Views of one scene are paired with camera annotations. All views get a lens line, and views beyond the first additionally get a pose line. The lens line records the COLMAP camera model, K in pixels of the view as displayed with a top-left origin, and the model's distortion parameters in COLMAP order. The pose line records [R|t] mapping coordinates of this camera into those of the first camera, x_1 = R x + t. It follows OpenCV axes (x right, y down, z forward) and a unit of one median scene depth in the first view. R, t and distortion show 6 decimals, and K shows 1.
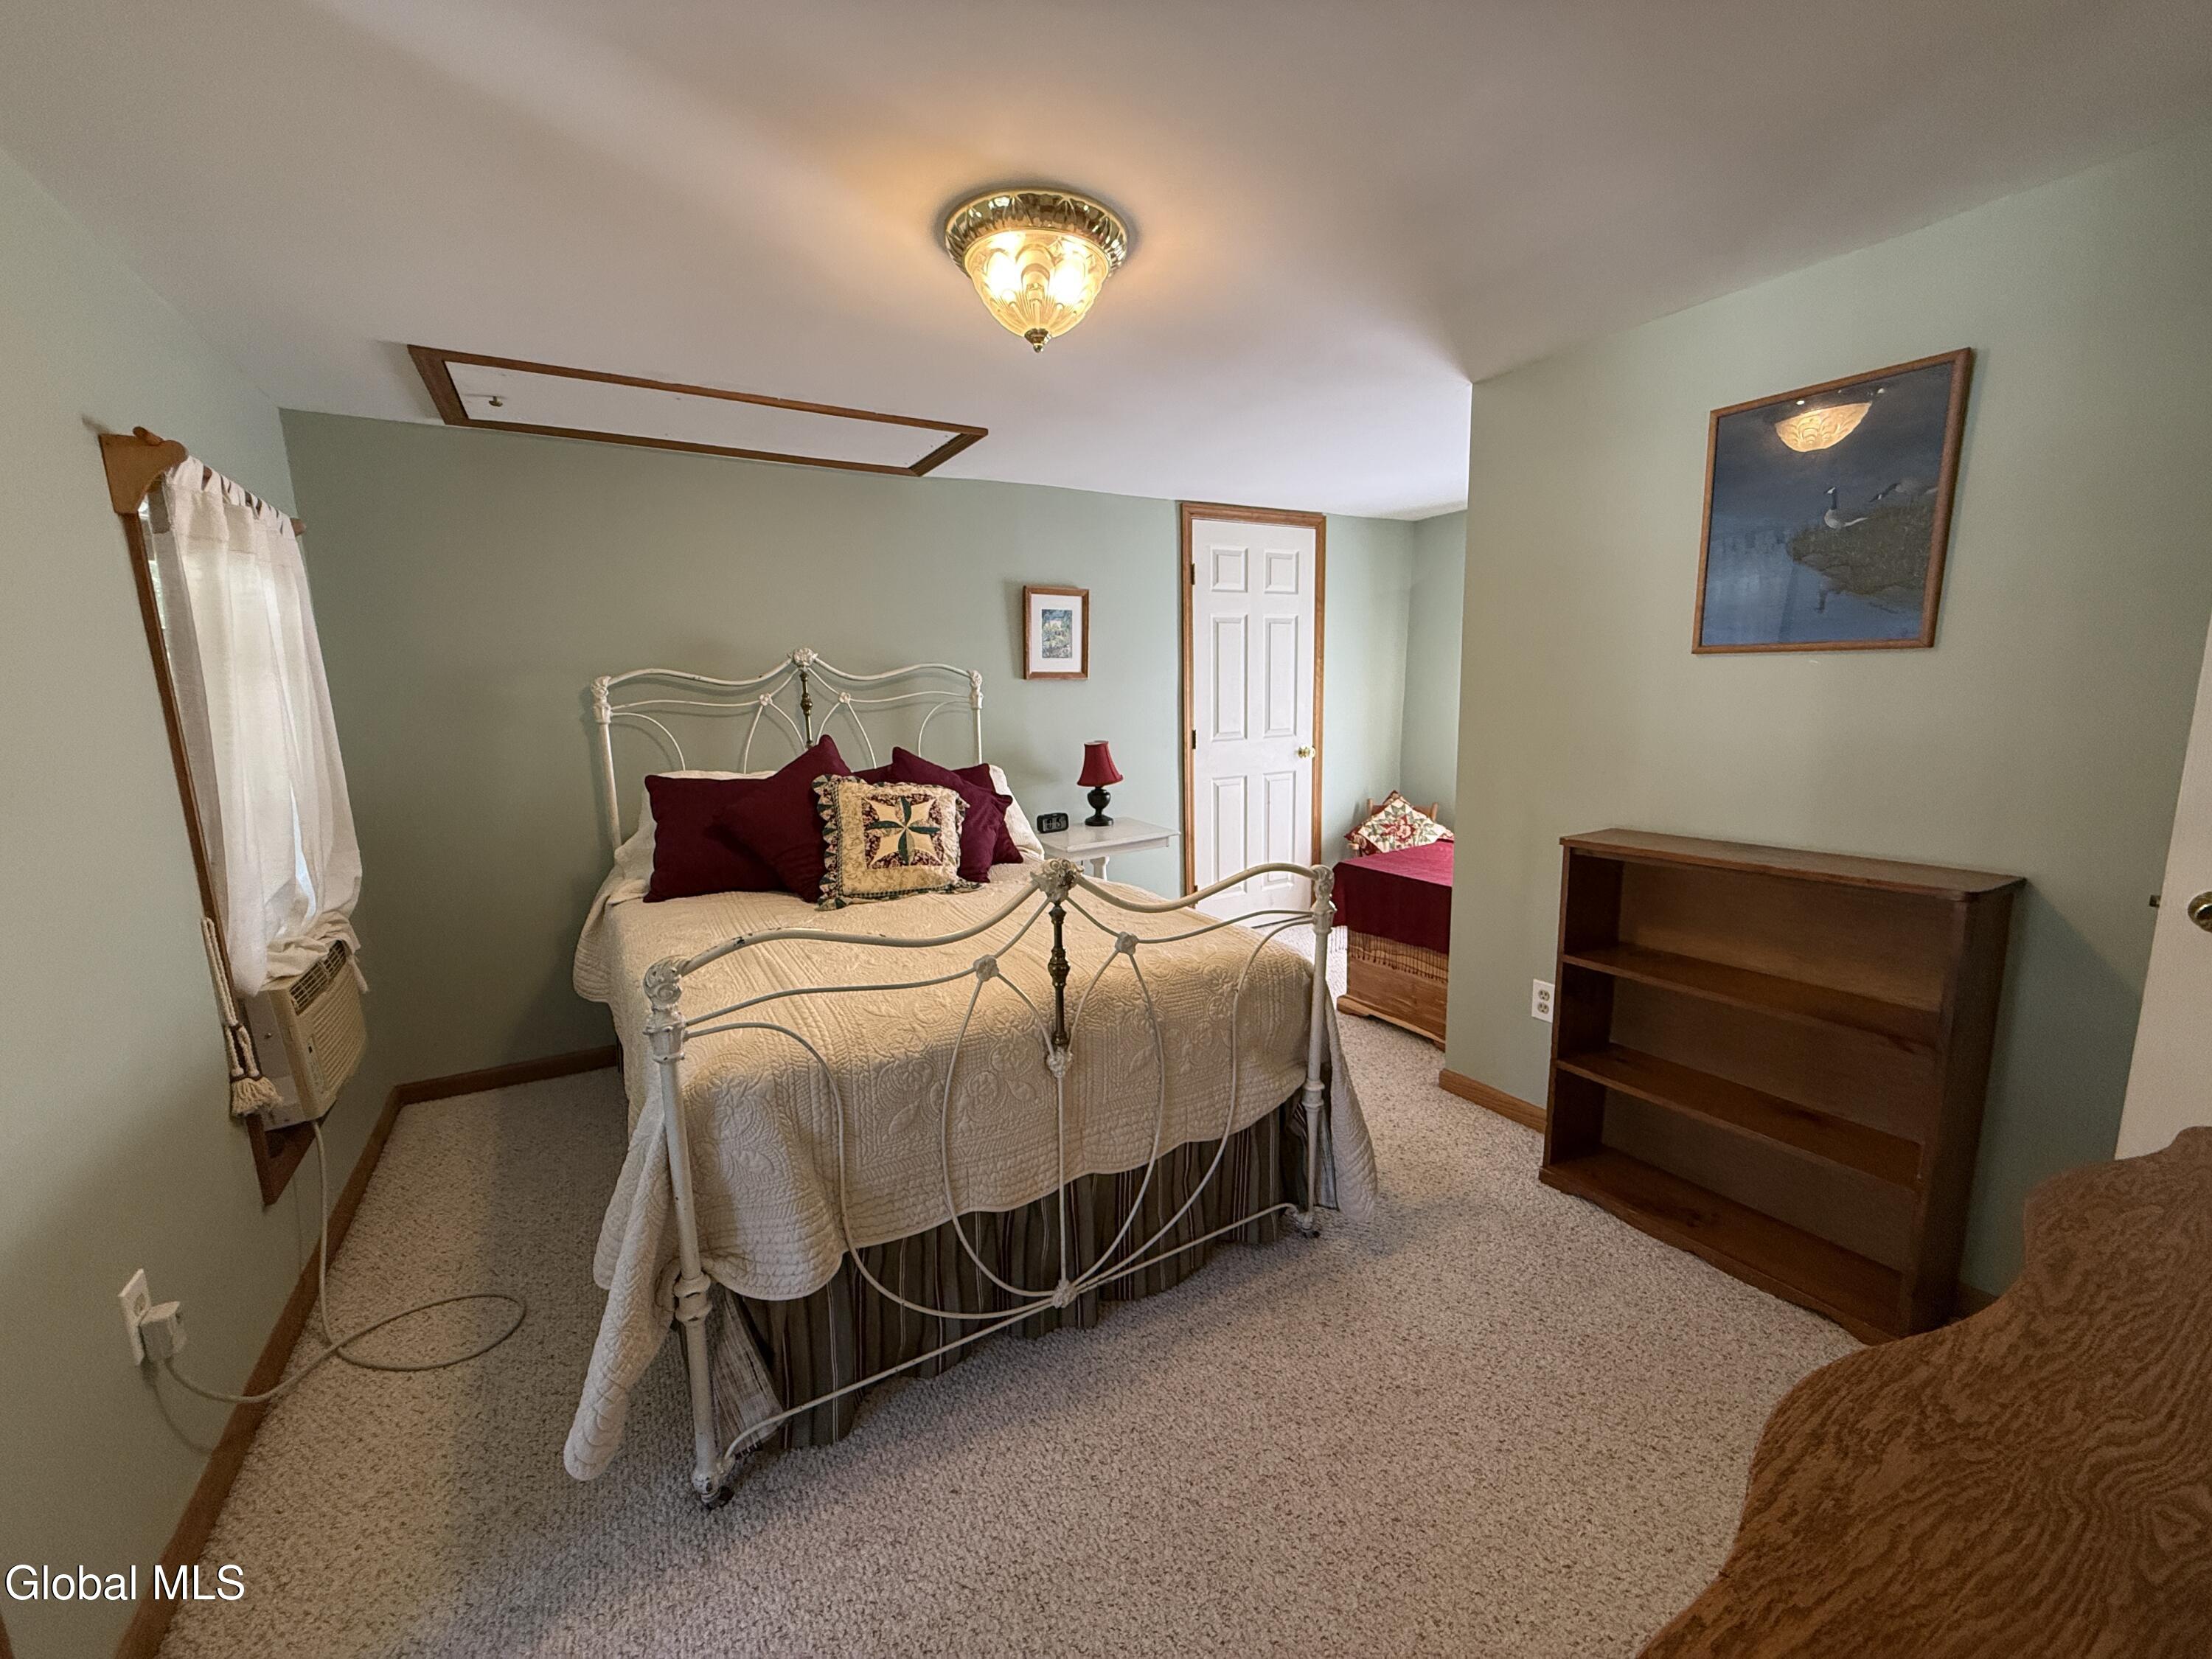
lens RADIAL K [[869.1, 0, 1102.7], [0, 869.1, 831.2], [0, 0, 1]] dist [-0.001174, 0.000296]
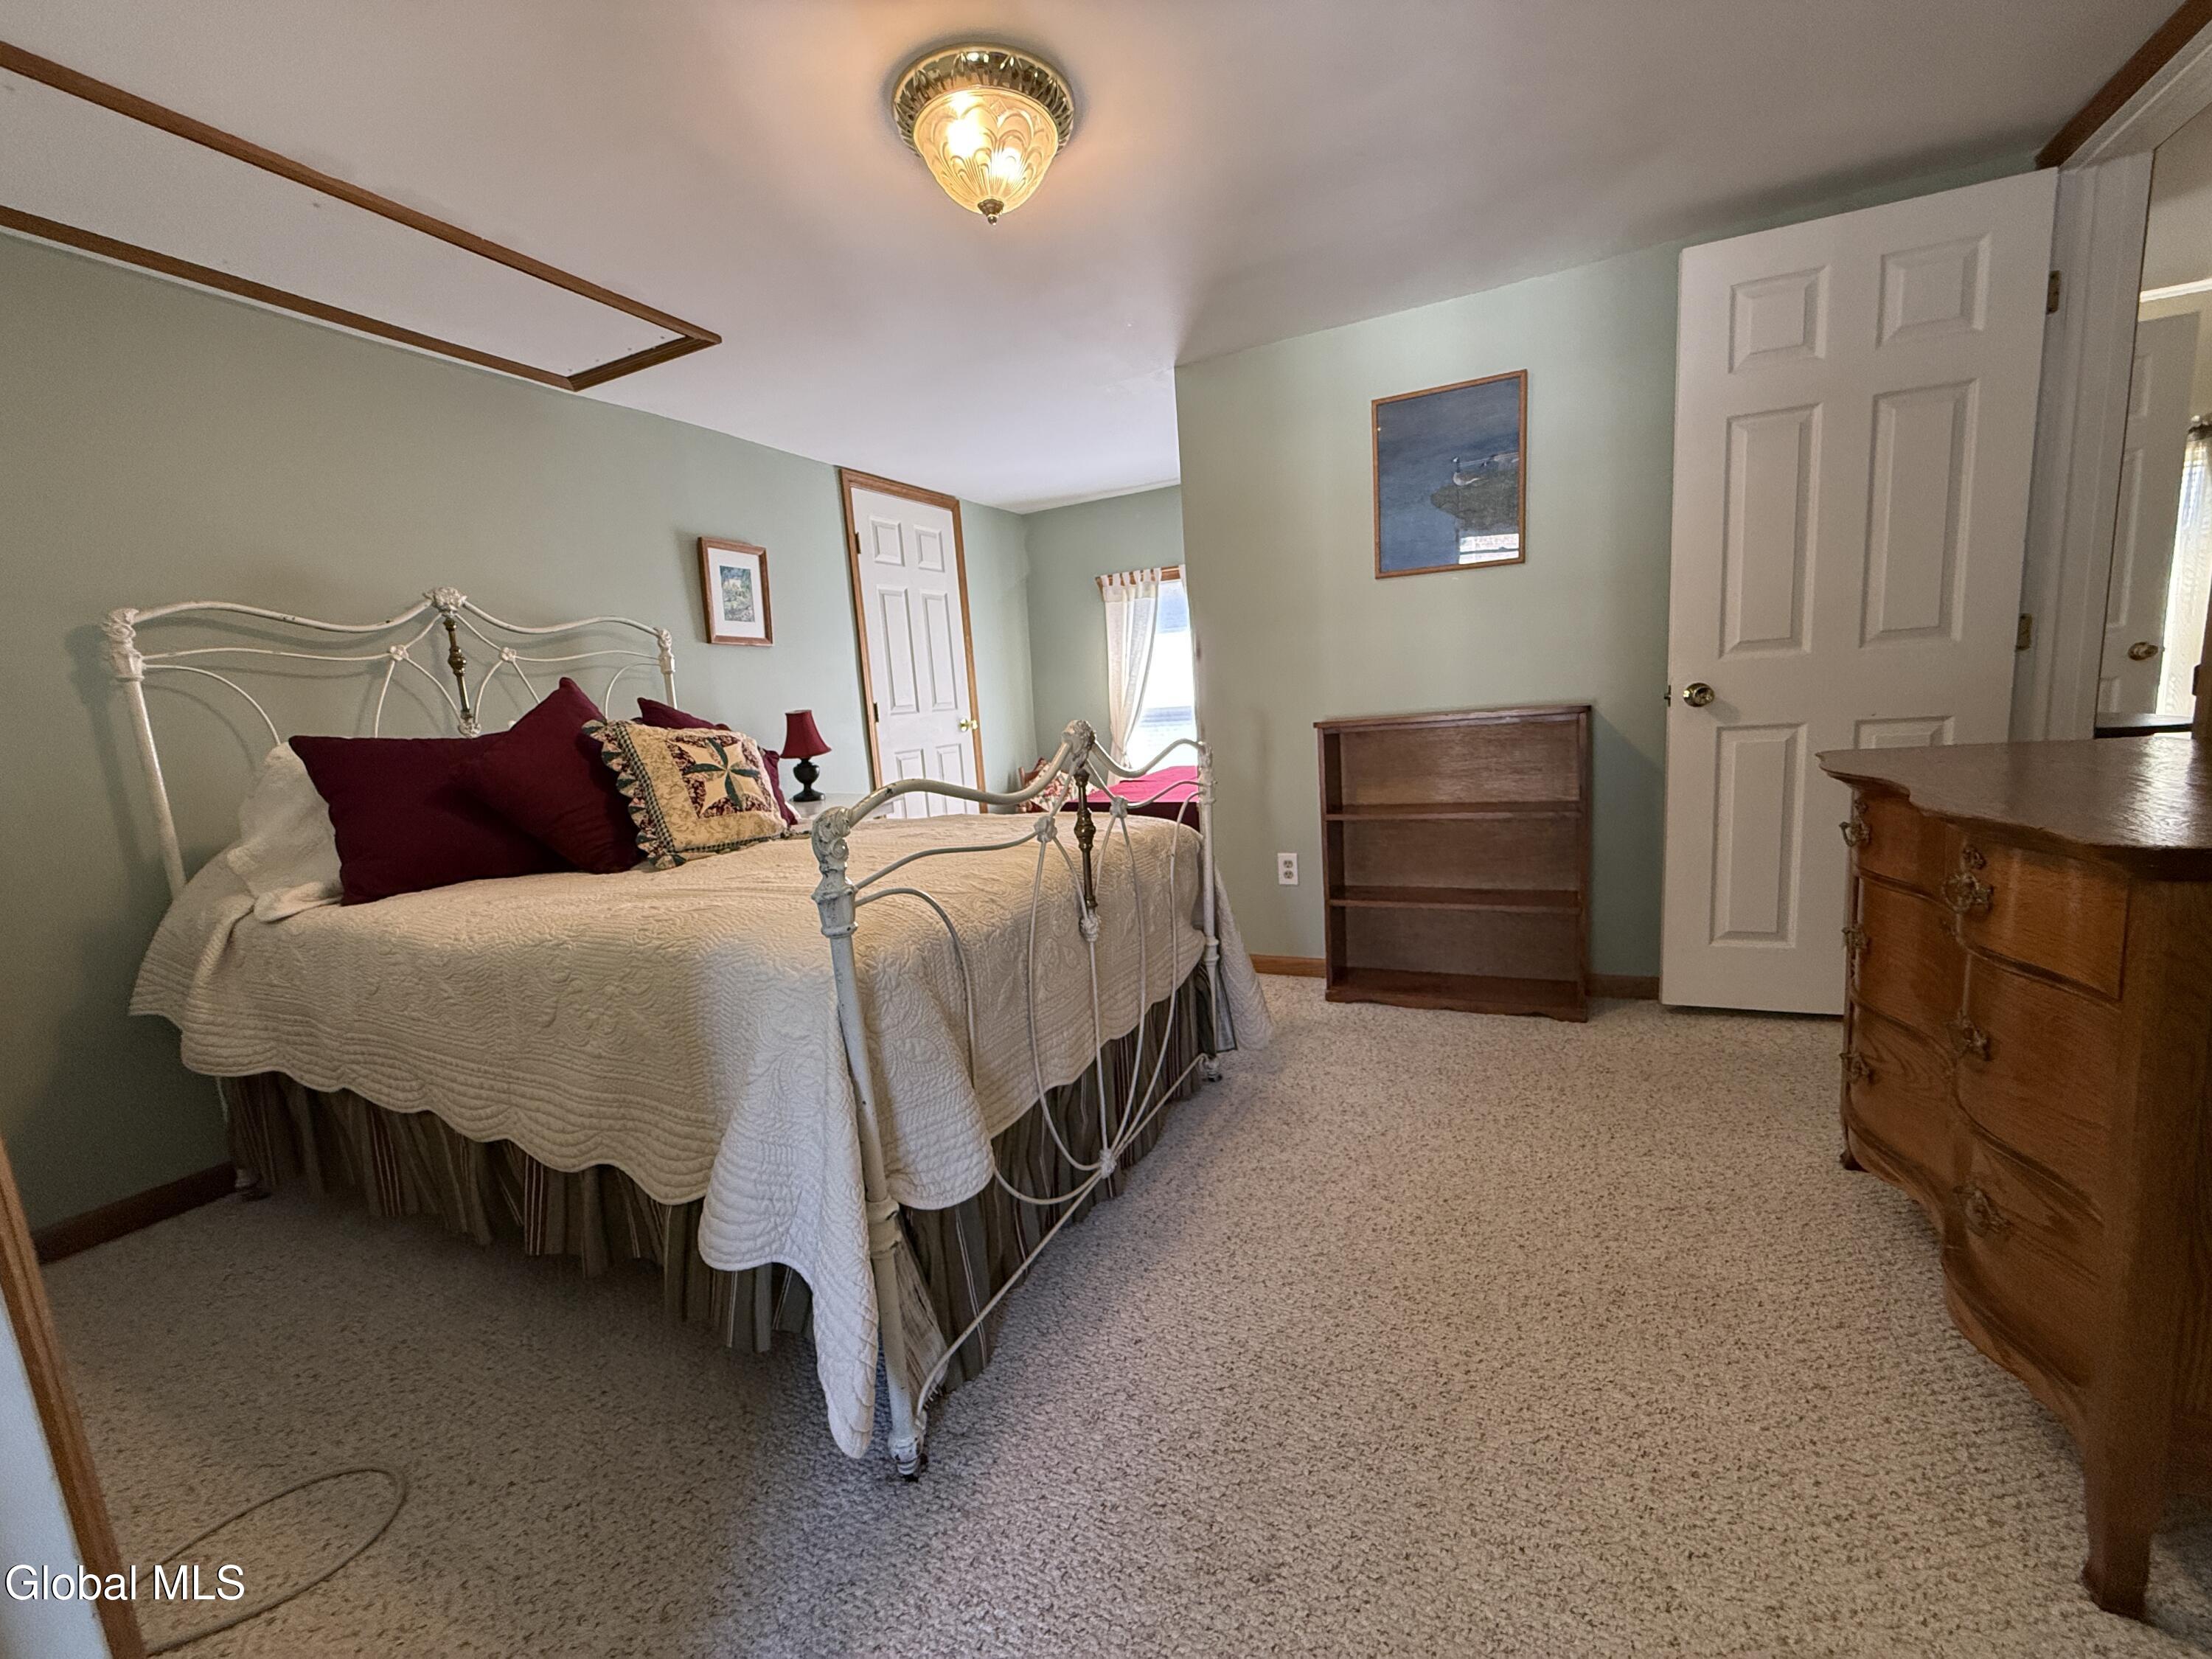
lens RADIAL K [[869.1, 0, 1097.4], [0, 869.1, 830.9], [0, 0, 1]] dist [-0.001174, 0.000296]
pose [[0.840850, -0.118514, 0.528134, -0.383429], [0.138865, 0.990311, 0.001137, 0.105735], [-0.523152, 0.072383, 0.849160, 0.086753]]
